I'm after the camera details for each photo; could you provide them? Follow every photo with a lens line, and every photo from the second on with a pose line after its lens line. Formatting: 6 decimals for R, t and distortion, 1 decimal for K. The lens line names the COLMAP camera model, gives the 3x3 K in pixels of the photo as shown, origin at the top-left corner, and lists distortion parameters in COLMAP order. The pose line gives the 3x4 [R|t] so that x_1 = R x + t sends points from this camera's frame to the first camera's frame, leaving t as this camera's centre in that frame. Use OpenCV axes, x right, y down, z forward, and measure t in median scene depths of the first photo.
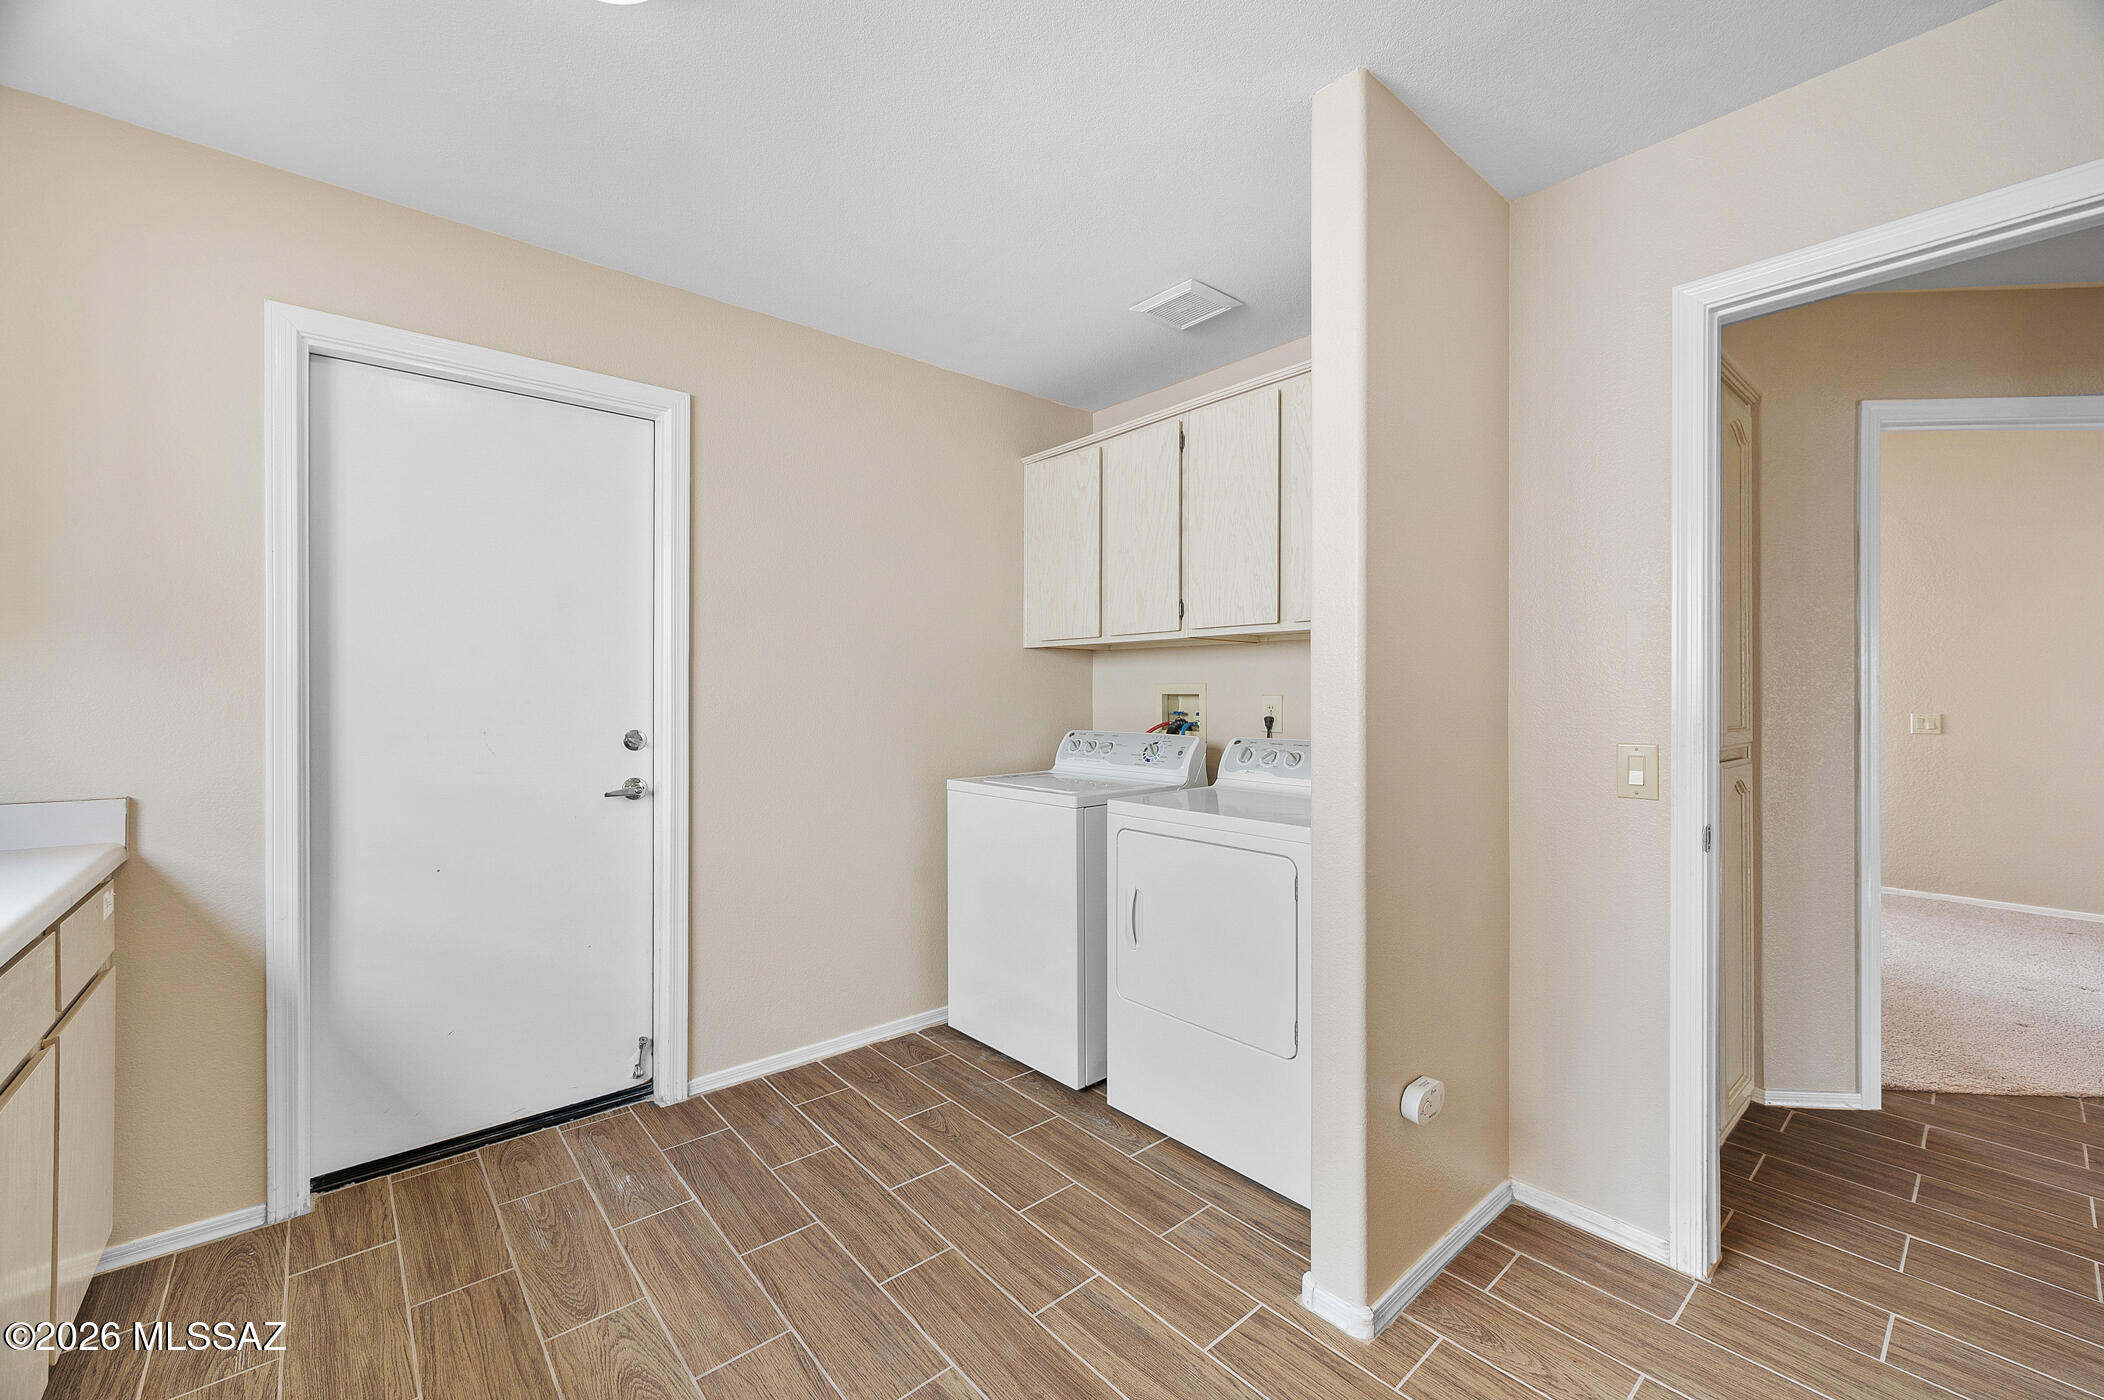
lens RADIAL K [[853.7, 0, 1055.5], [0, 853.7, 692.7], [0, 0, 1]] dist [0.002511, 0.000353]
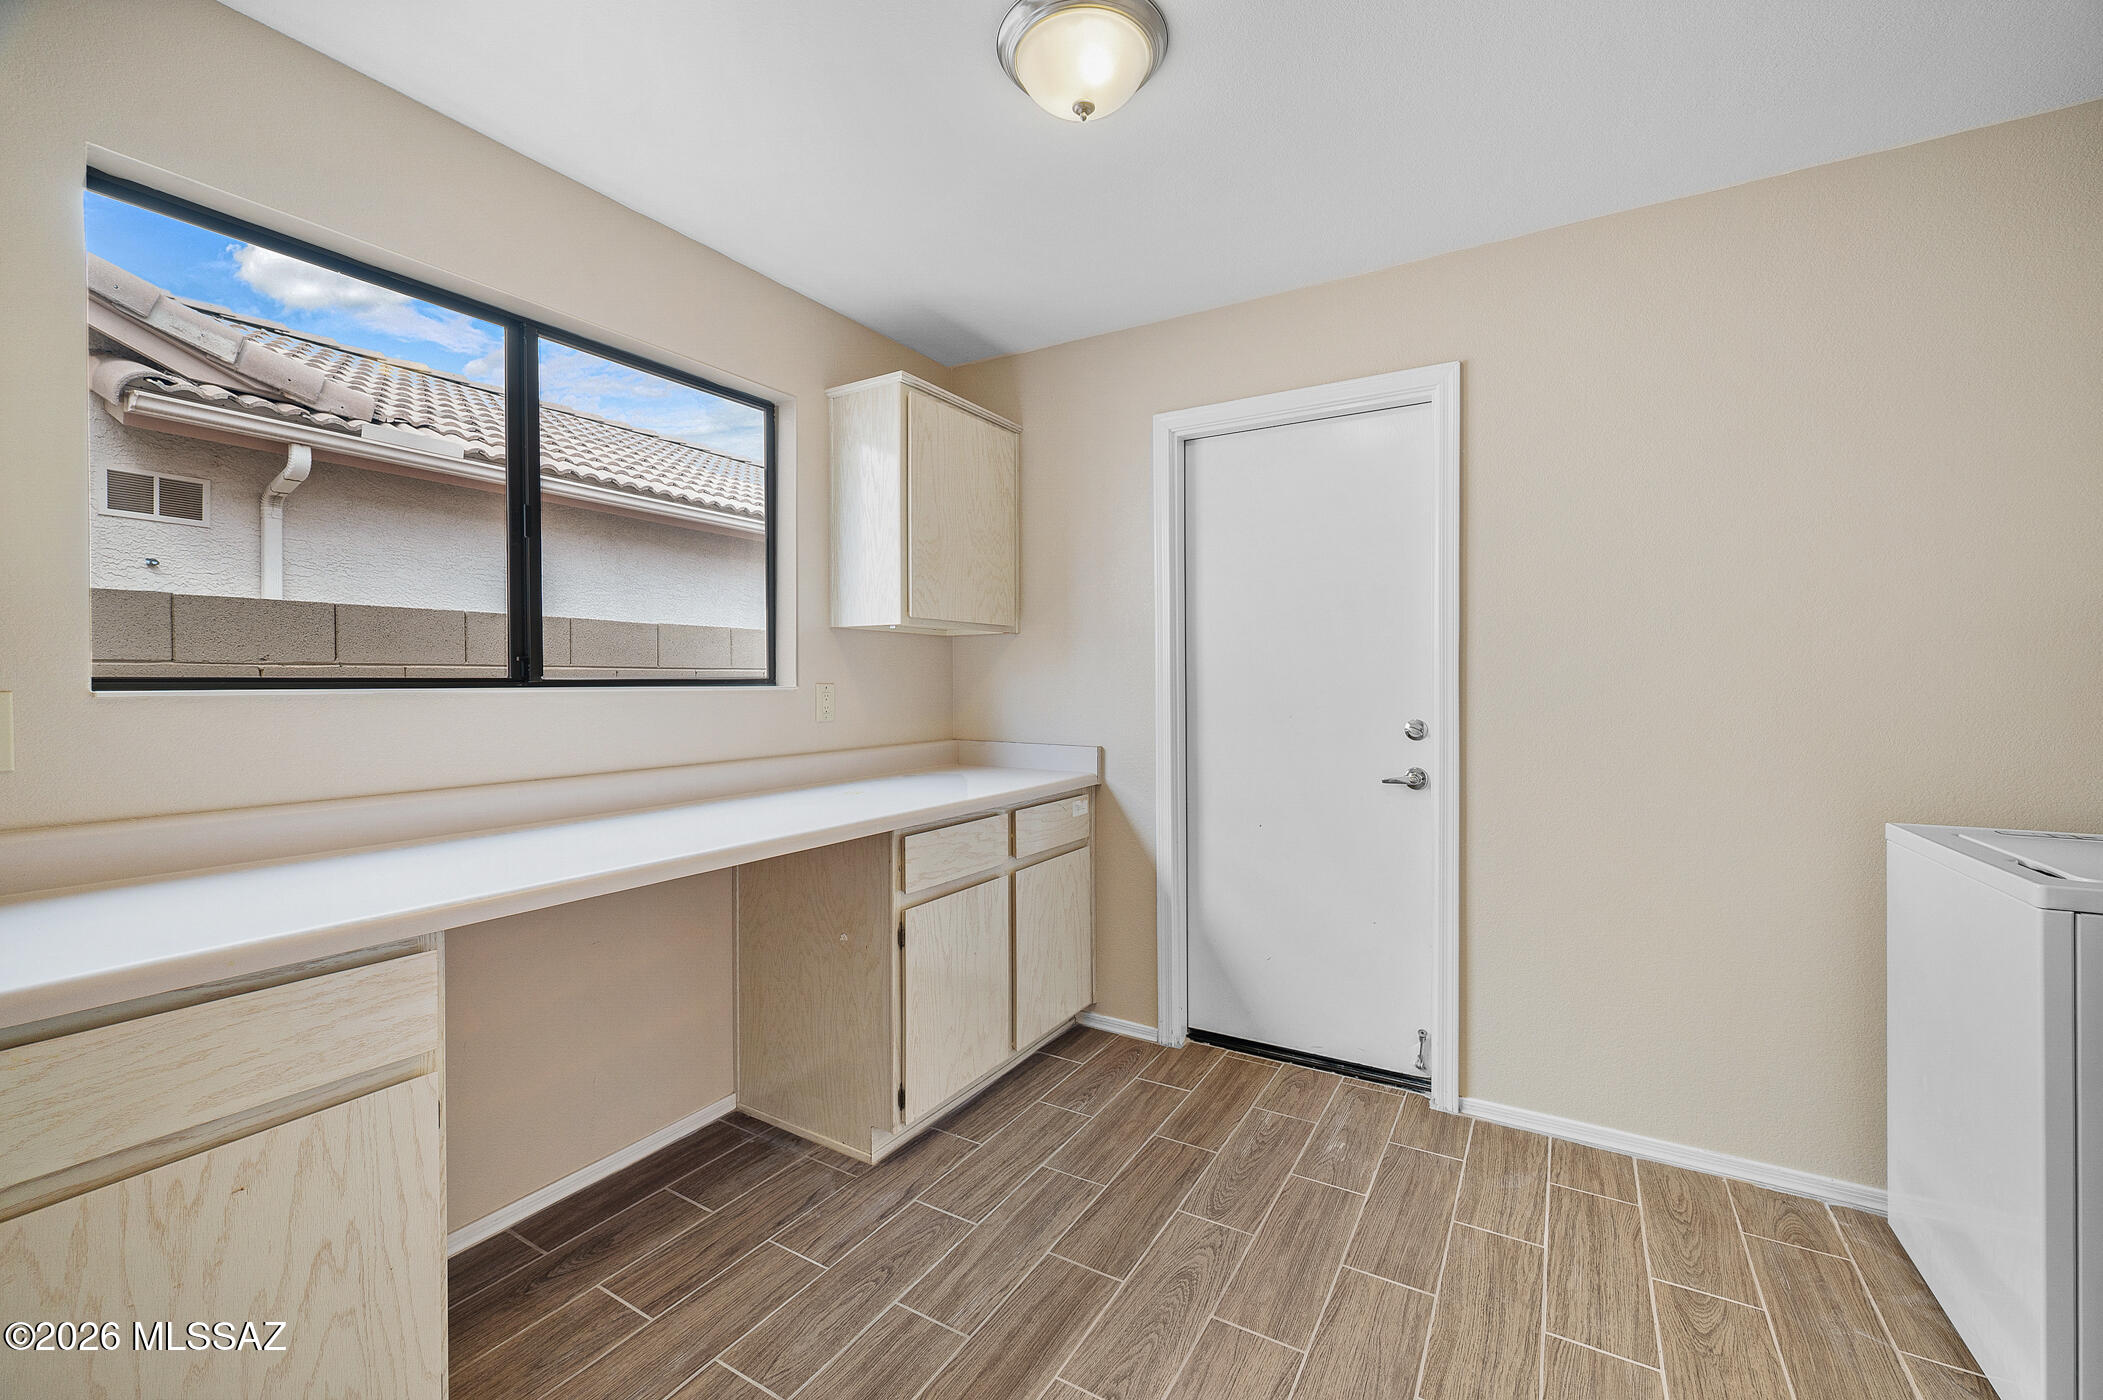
lens RADIAL K [[857.0, 0, 1051.8], [0, 857.0, 693.8], [0, 0, 1]] dist [0.000147, 0.000301]
pose [[0.308921, 0.009970, -0.951035, 0.386518], [0.002183, 0.999935, 0.011192, 0.001633], [0.951085, -0.005533, 0.308879, 0.341609]]
